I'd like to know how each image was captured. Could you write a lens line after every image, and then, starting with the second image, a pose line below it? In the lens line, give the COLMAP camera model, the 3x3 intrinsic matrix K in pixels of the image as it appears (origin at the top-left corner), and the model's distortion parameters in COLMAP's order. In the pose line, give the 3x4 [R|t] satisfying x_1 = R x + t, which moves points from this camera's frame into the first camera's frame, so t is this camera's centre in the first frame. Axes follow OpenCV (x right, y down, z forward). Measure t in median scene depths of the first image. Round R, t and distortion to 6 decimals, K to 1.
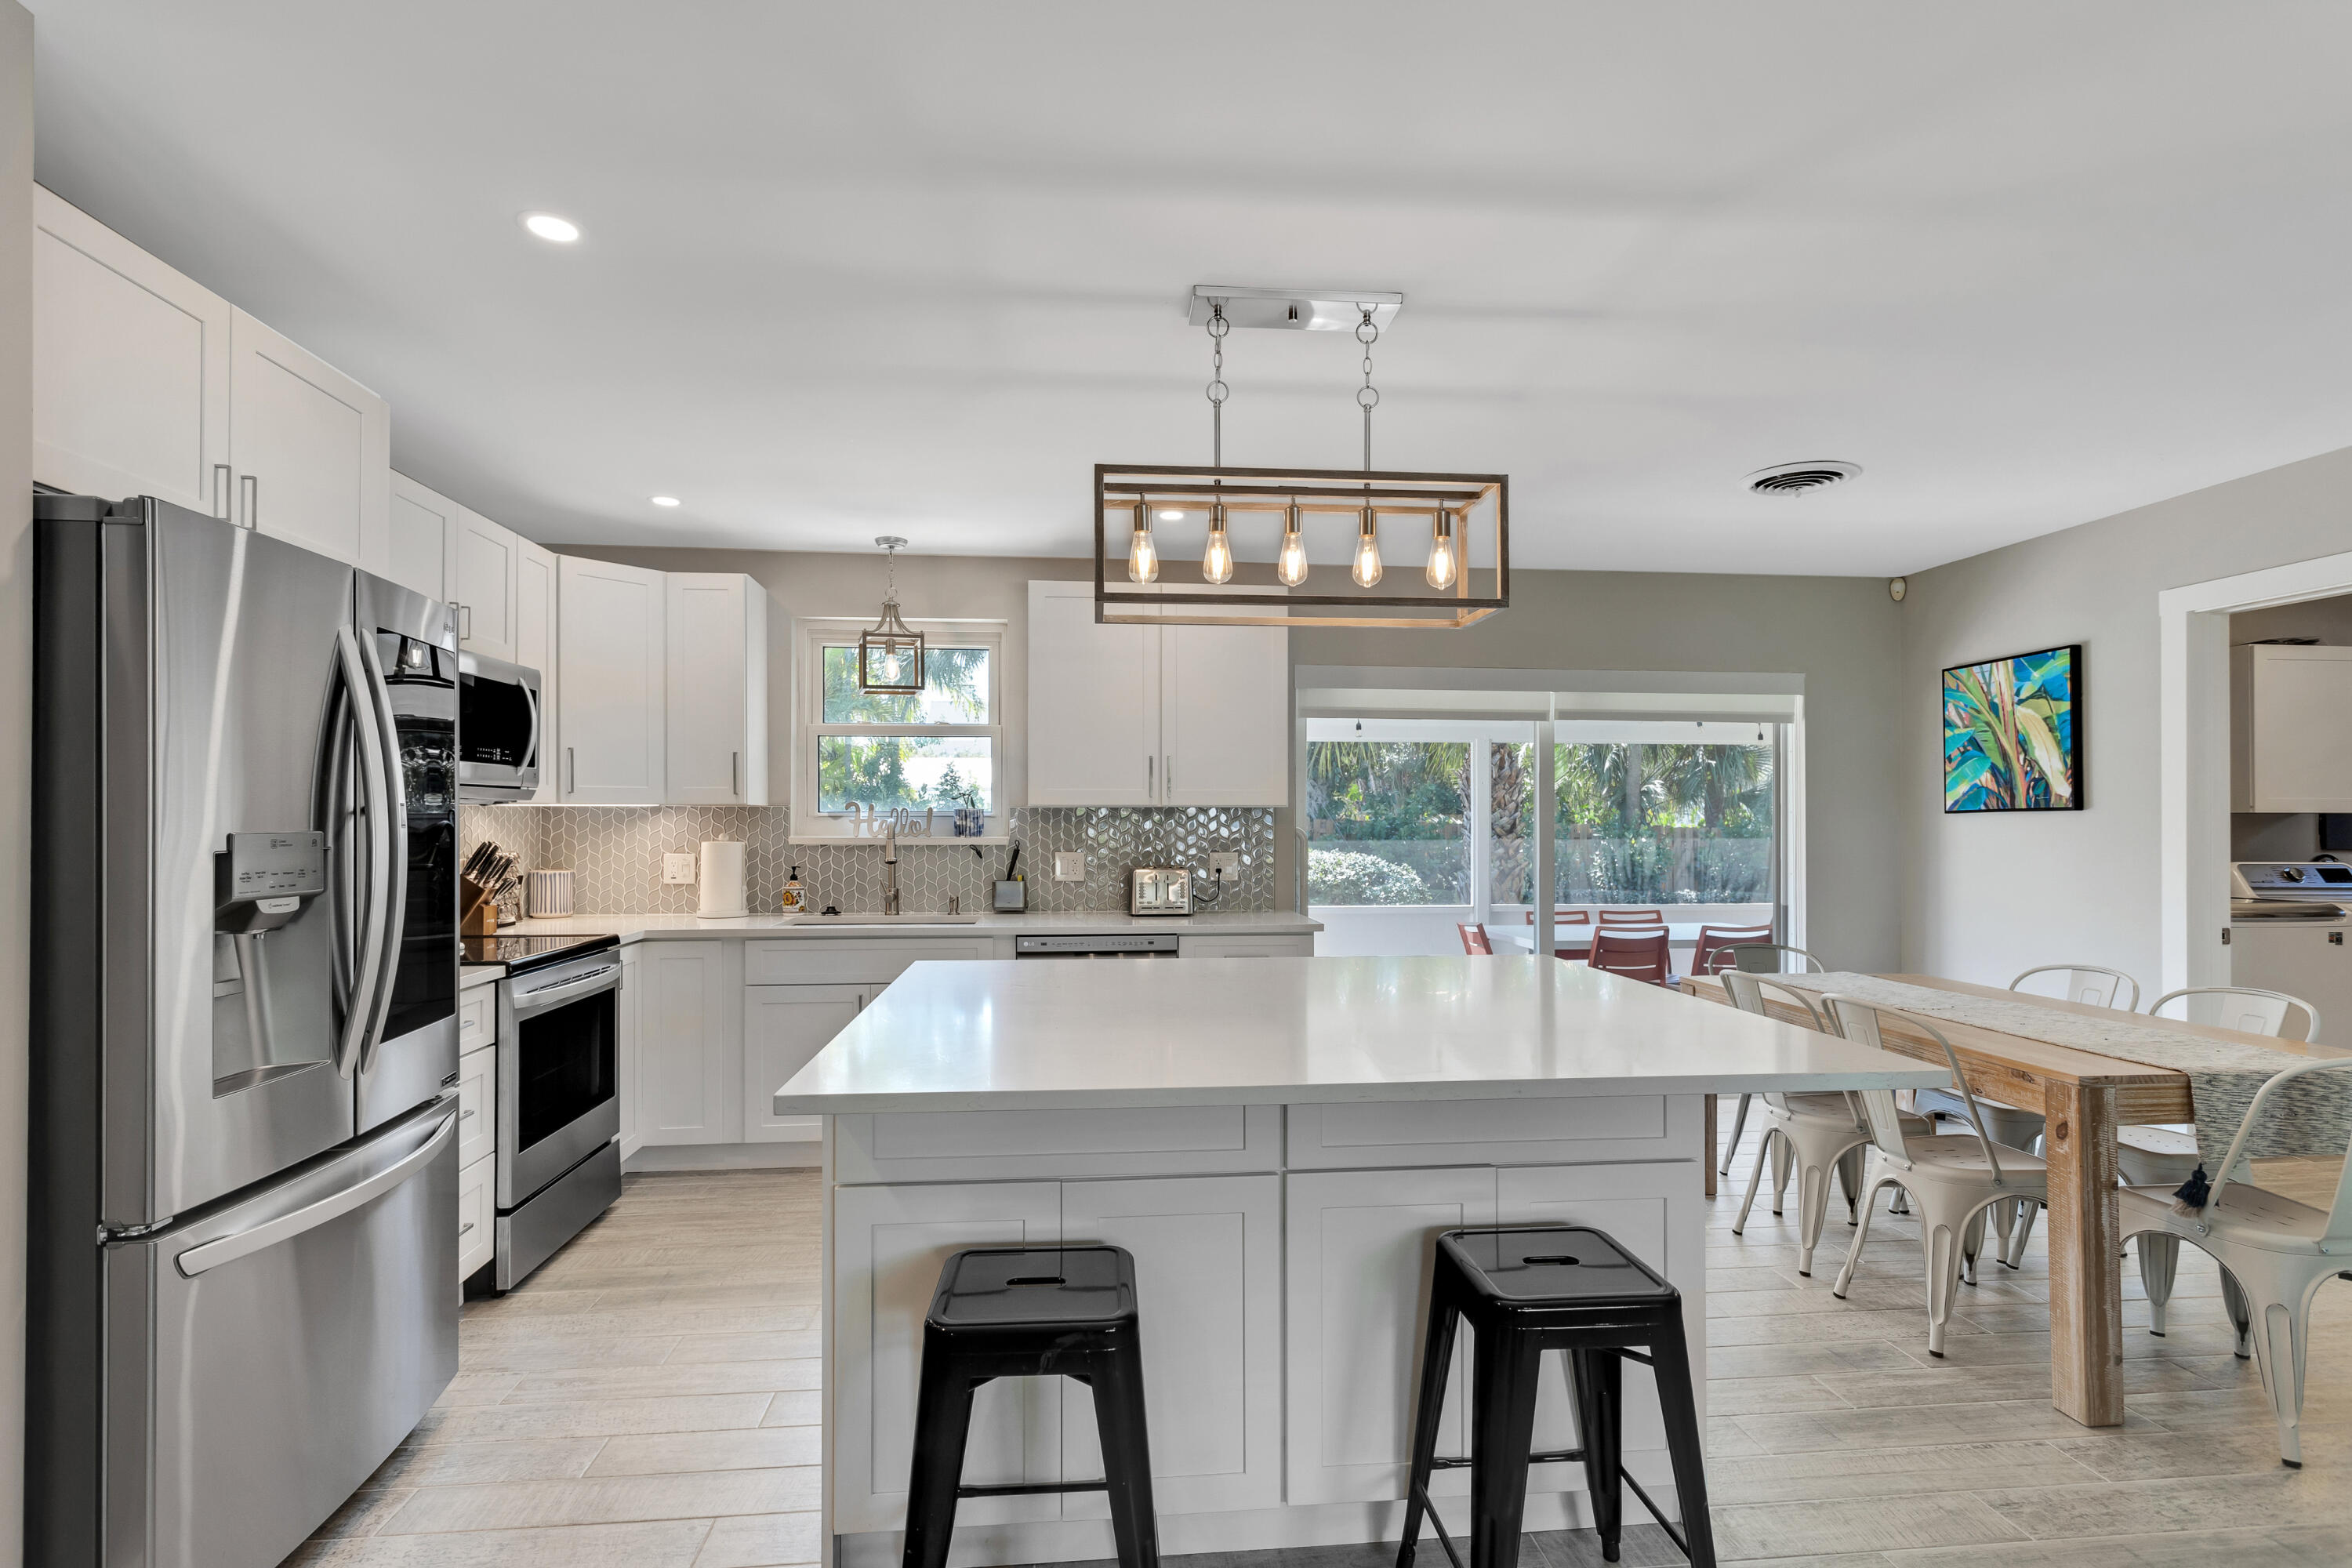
lens RADIAL K [[1123.3, 0, 1175.6], [0, 1123.3, 809.1], [0, 0, 1]] dist [0.002218, 0.000657]
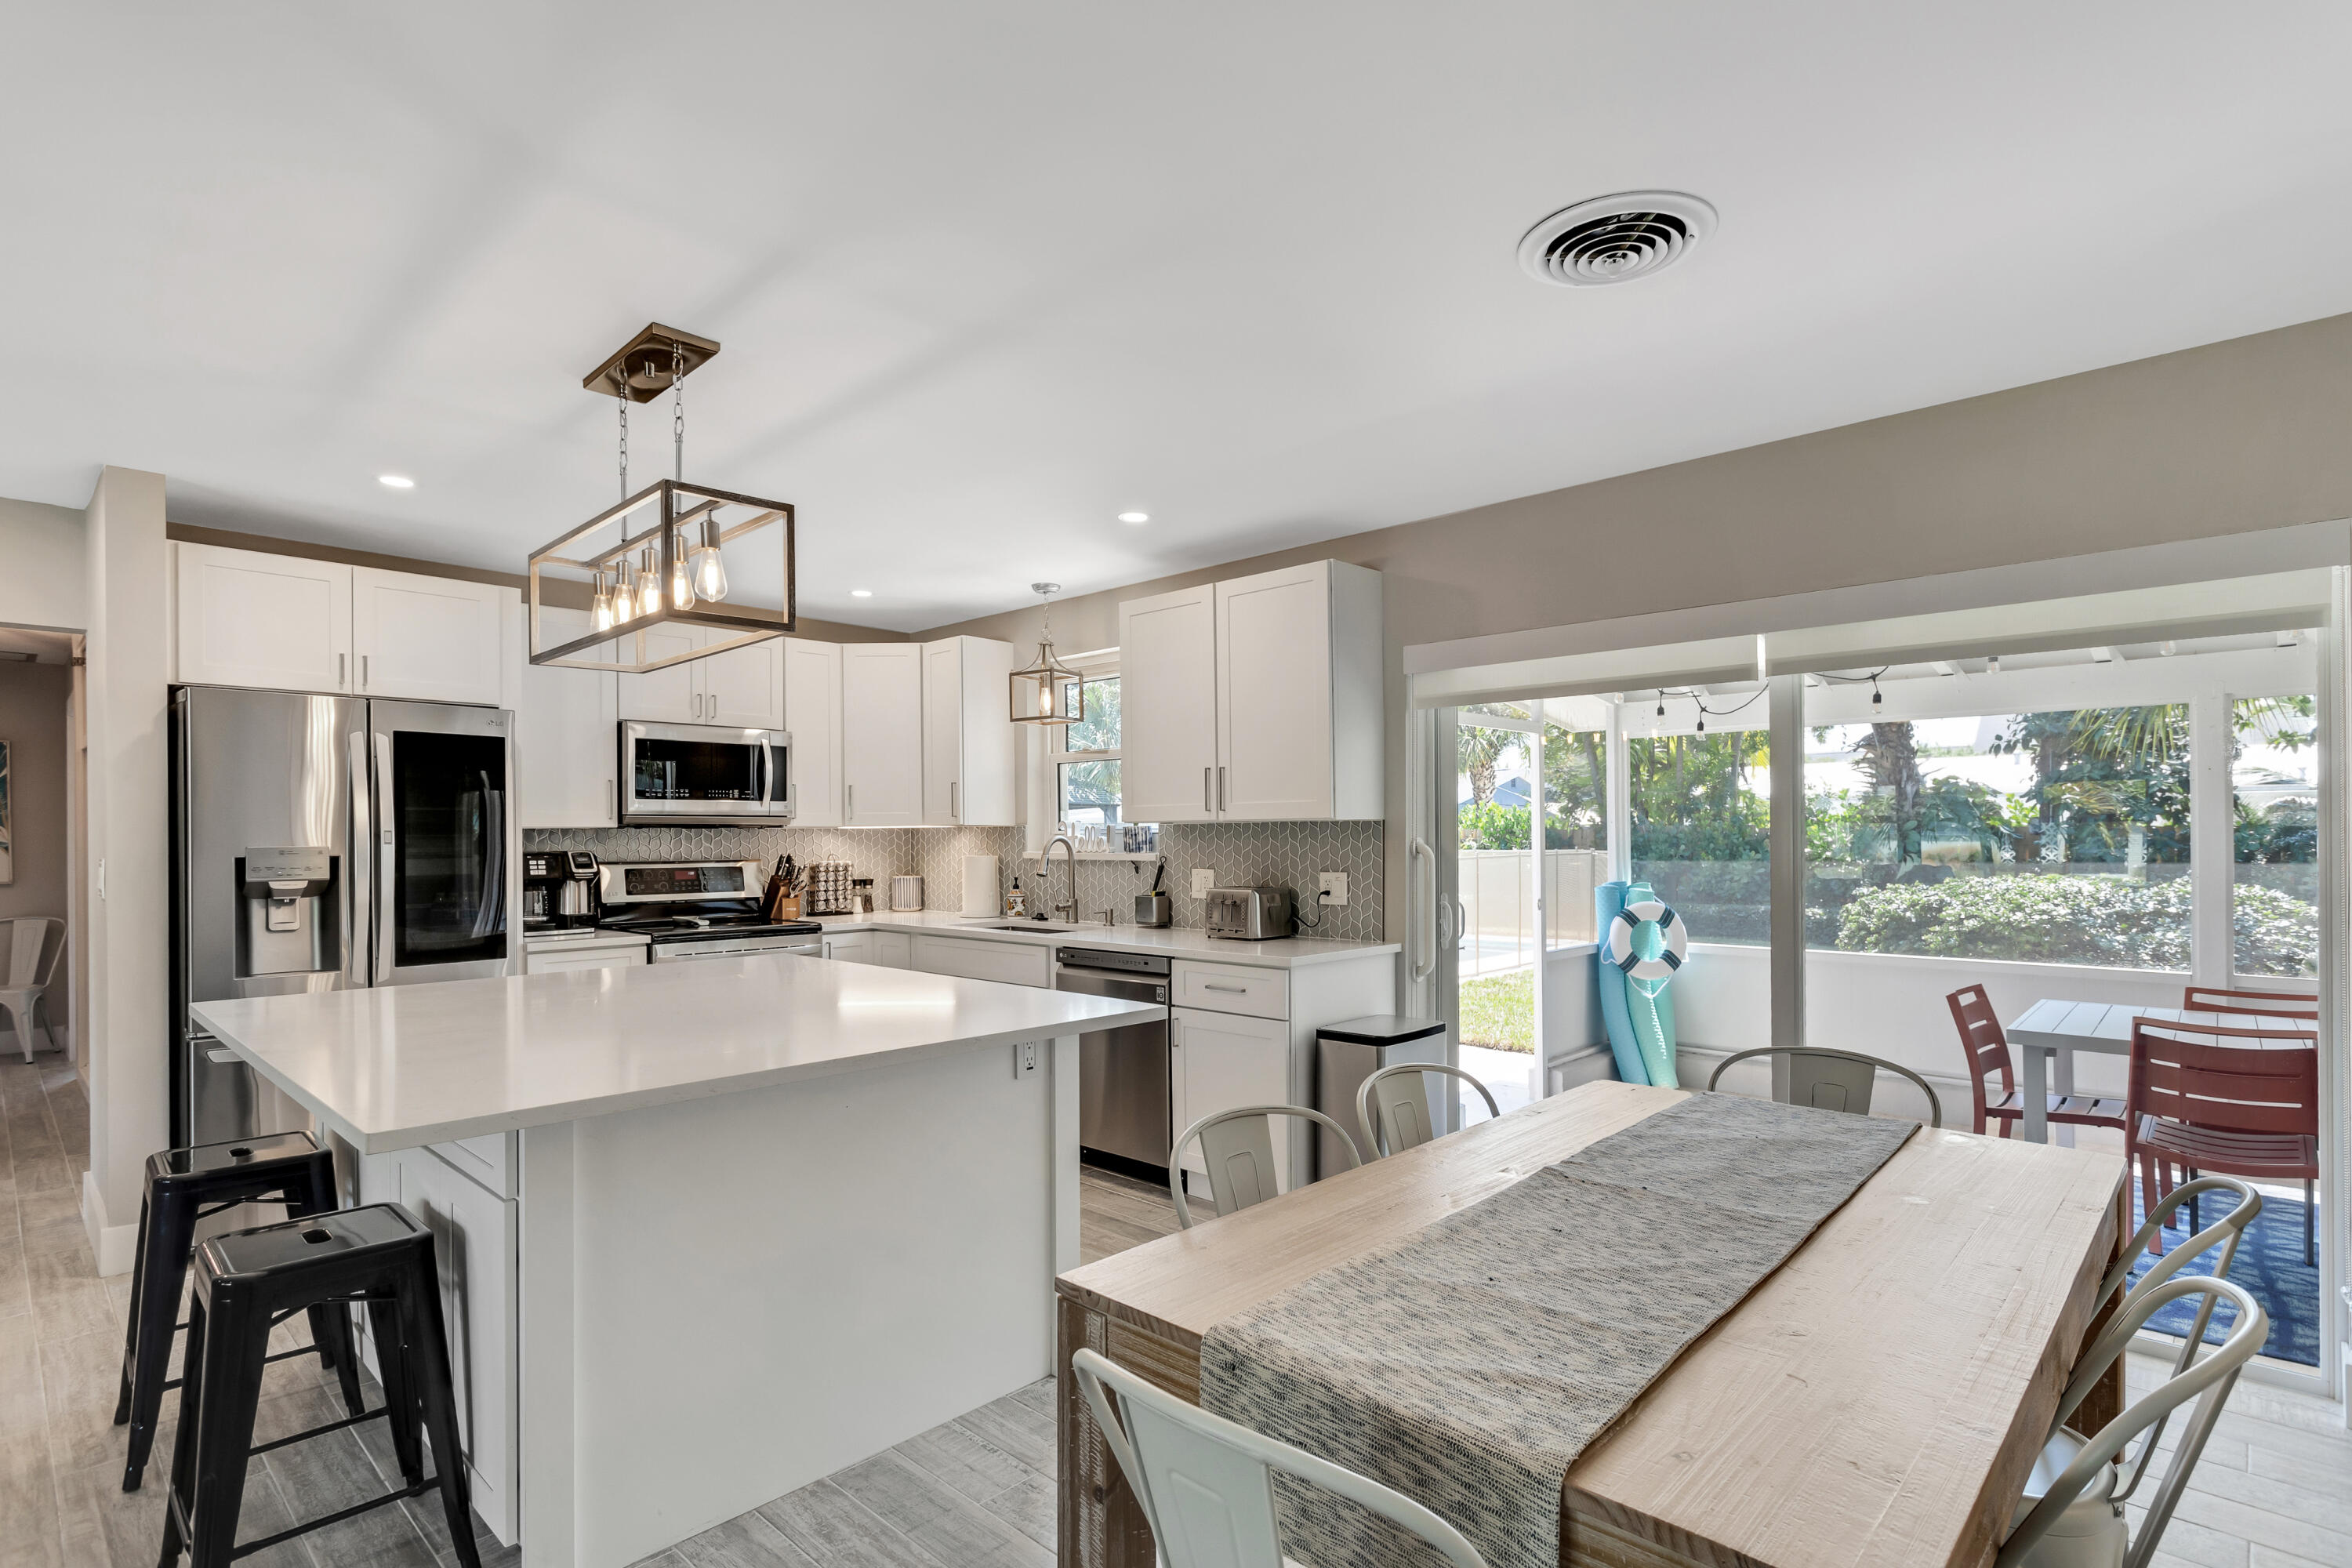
lens RADIAL K [[1138.9, 0, 1183.3], [0, 1138.9, 837.9], [0, 0, 1]] dist [0.003894, 0.001000]
pose [[0.659239, -0.003869, -0.751924, 0.673177], [0.012854, 0.999899, 0.006125, 0.005197], [0.751824, -0.013703, 0.659222, 0.349381]]
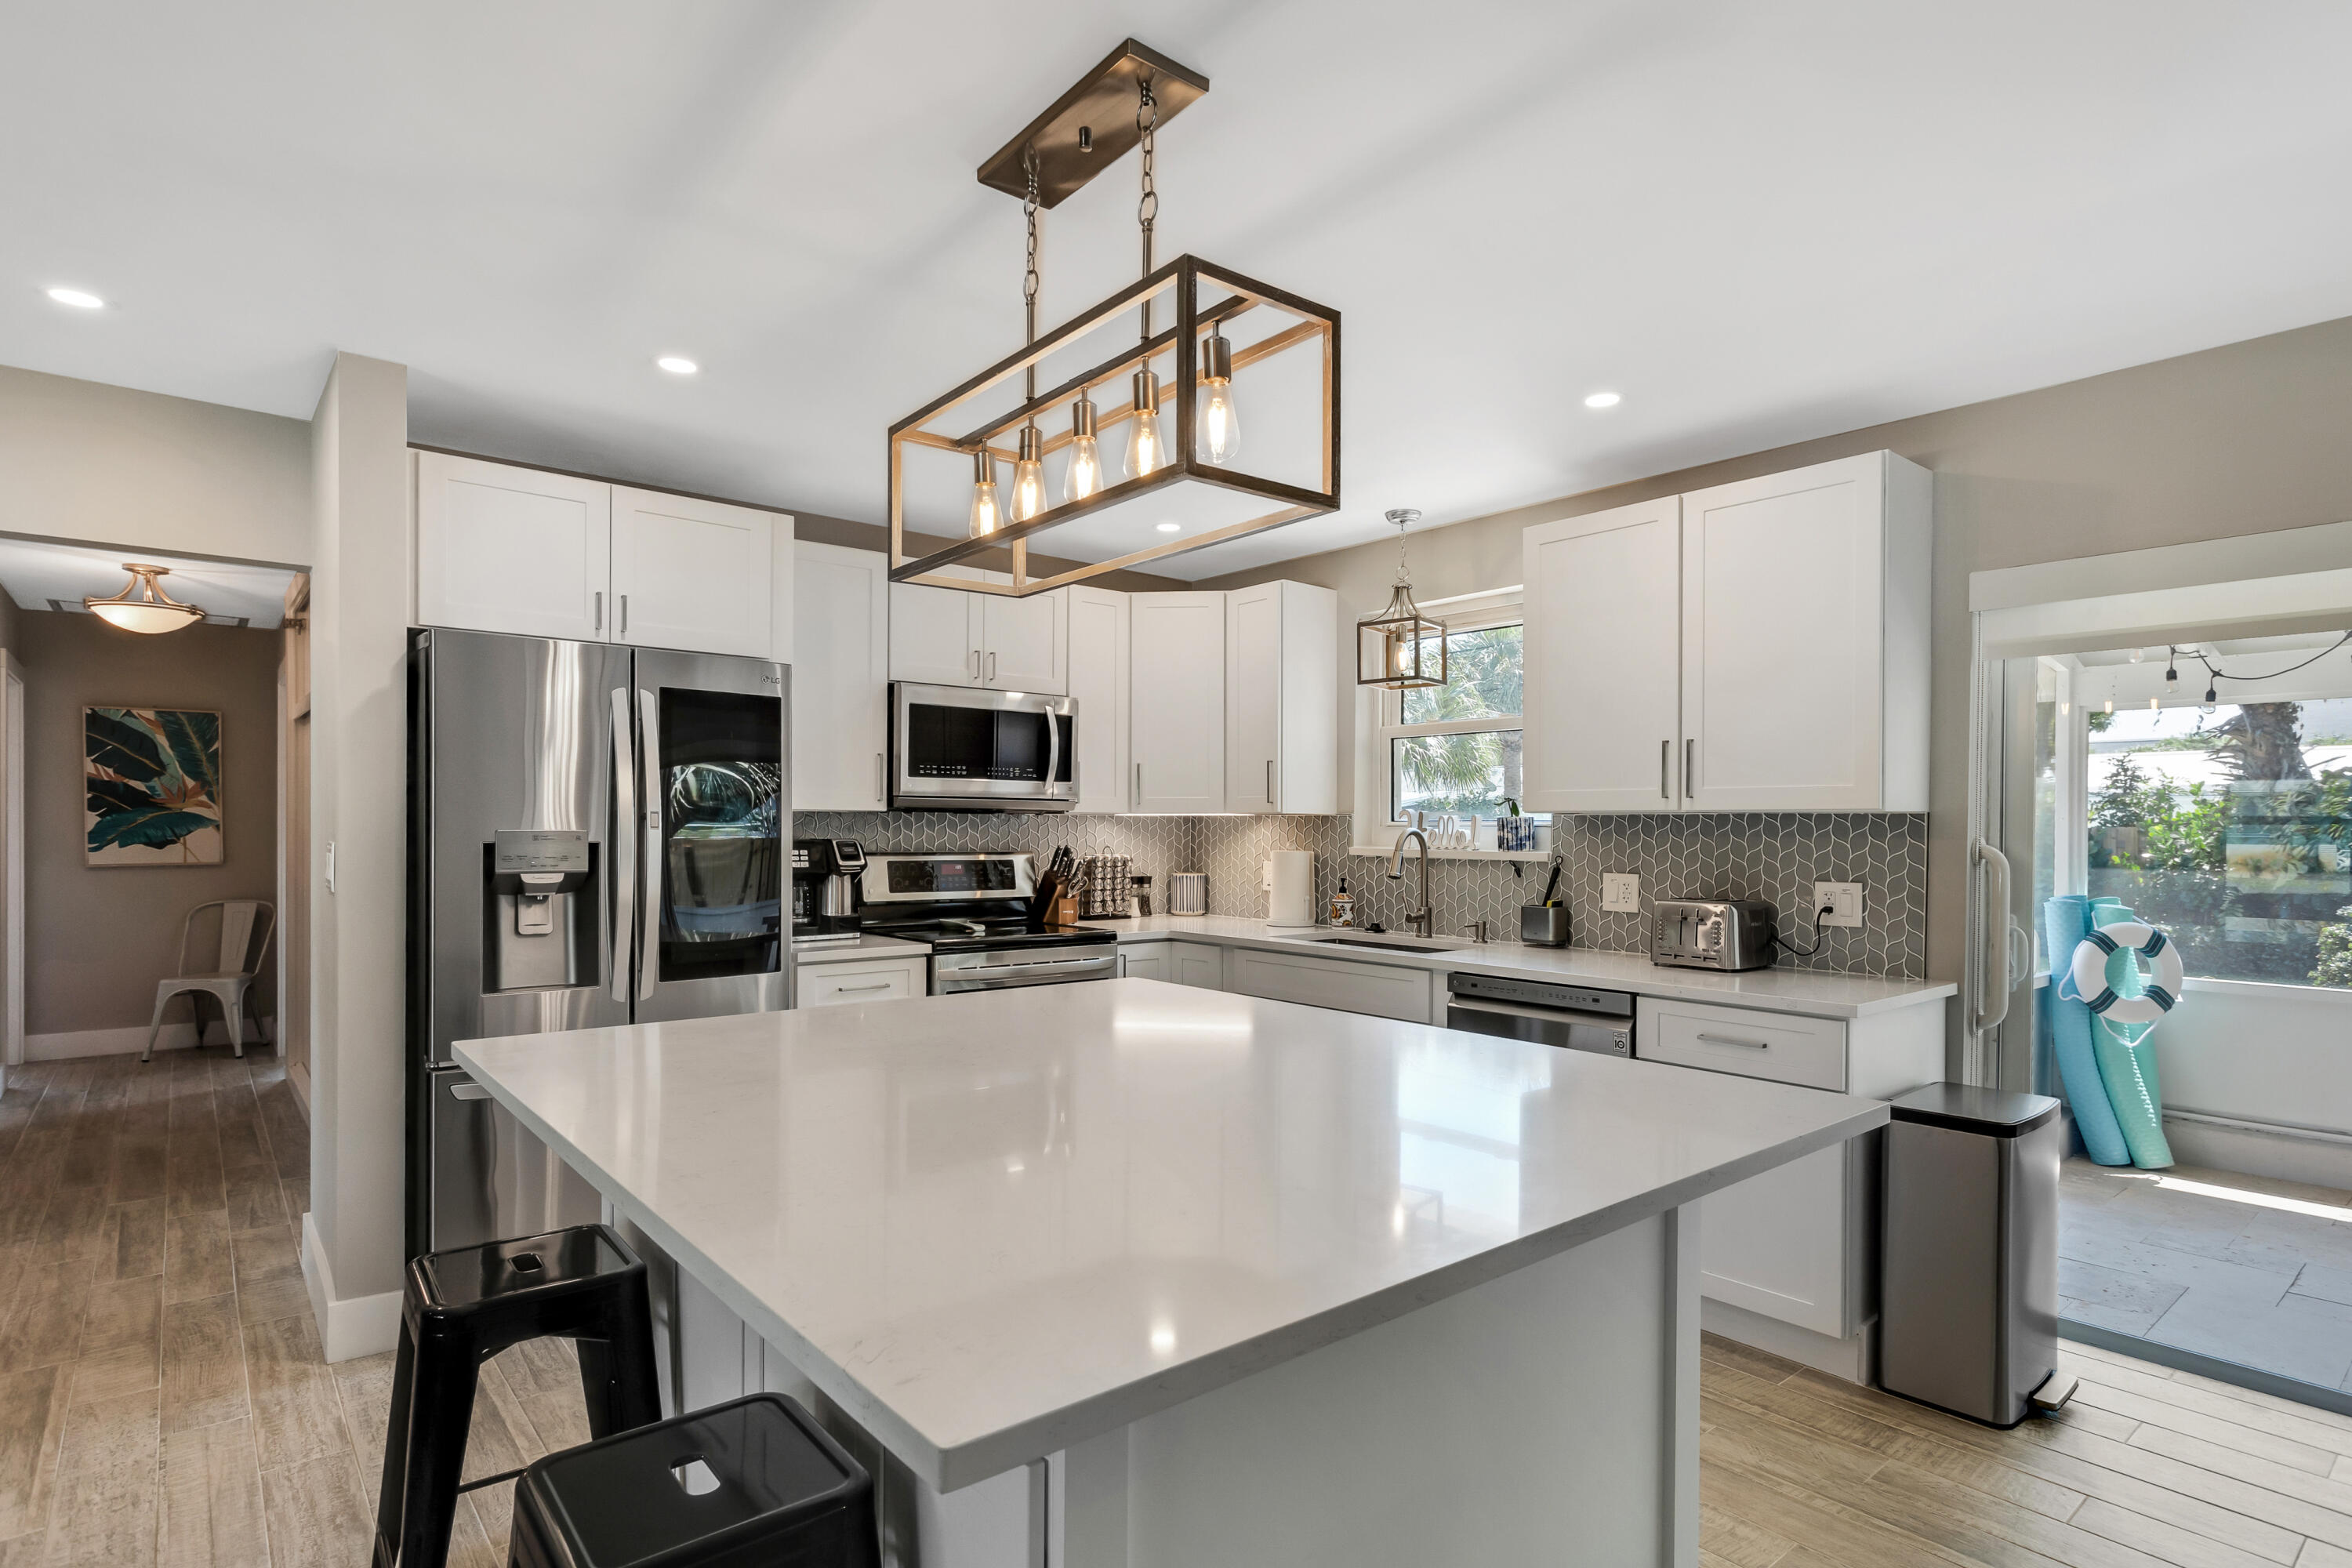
lens RADIAL K [[1196.4, 0, 1203.6], [0, 1196.4, 835.2], [0, 0, 1]] dist [0.001765, 0.001467]
pose [[0.574046, 0.008206, -0.818782, 0.423224], [0.000450, 0.999946, 0.010337, 0.004248], [0.818823, -0.006302, 0.574012, 0.324209]]
